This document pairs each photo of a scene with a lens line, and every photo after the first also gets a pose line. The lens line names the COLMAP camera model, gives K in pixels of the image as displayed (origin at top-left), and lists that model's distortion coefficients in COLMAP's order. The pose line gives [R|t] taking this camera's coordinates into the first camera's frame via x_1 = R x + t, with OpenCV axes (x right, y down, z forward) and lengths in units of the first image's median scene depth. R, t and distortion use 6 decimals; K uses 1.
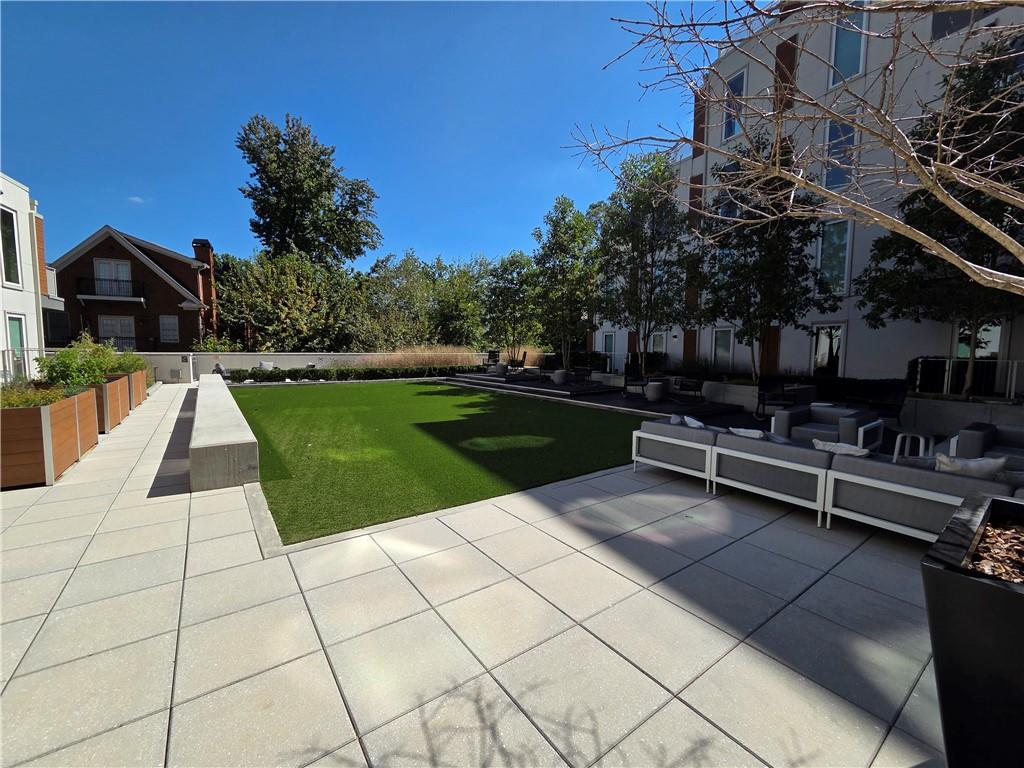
lens RADIAL K [[420.5, 0, 508.3], [0, 420.5, 381.5], [0, 0, 1]] dist [0.010994, 0.000155]
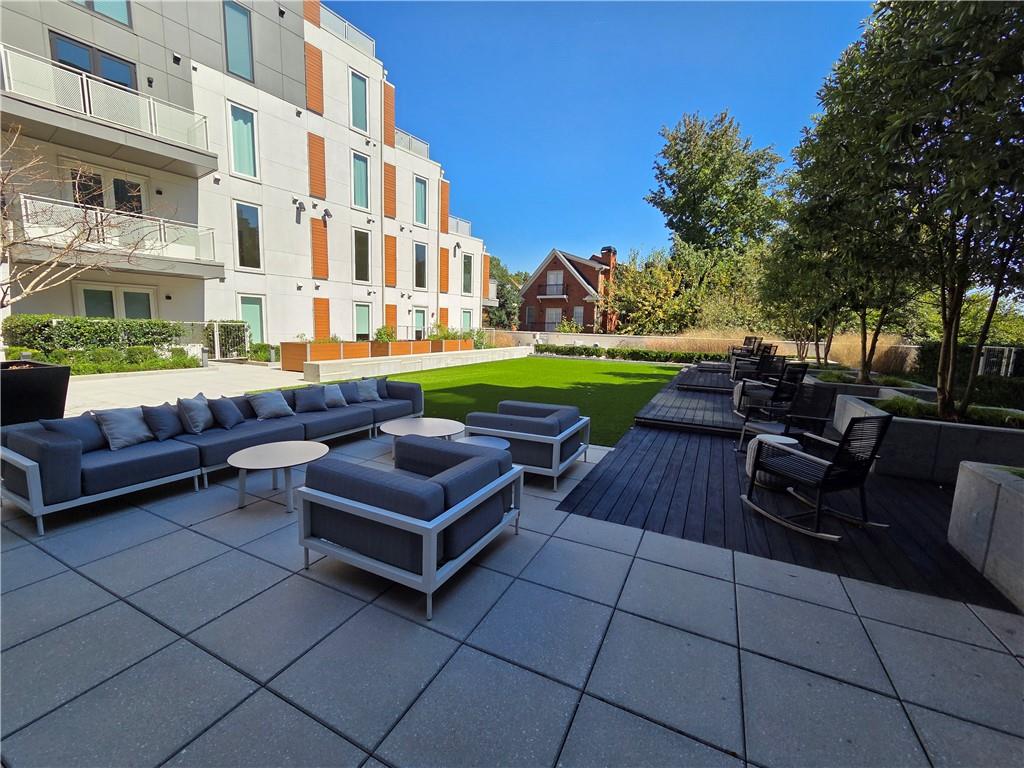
lens RADIAL K [[420.5, 0, 509.1], [0, 420.5, 382.2], [0, 0, 1]] dist [0.010994, 0.000155]
pose [[0.467520, 0.125660, -0.875005, 0.330000], [-0.100078, 0.991005, 0.088847, -0.009672], [0.878299, 0.046031, 0.475891, 0.146304]]
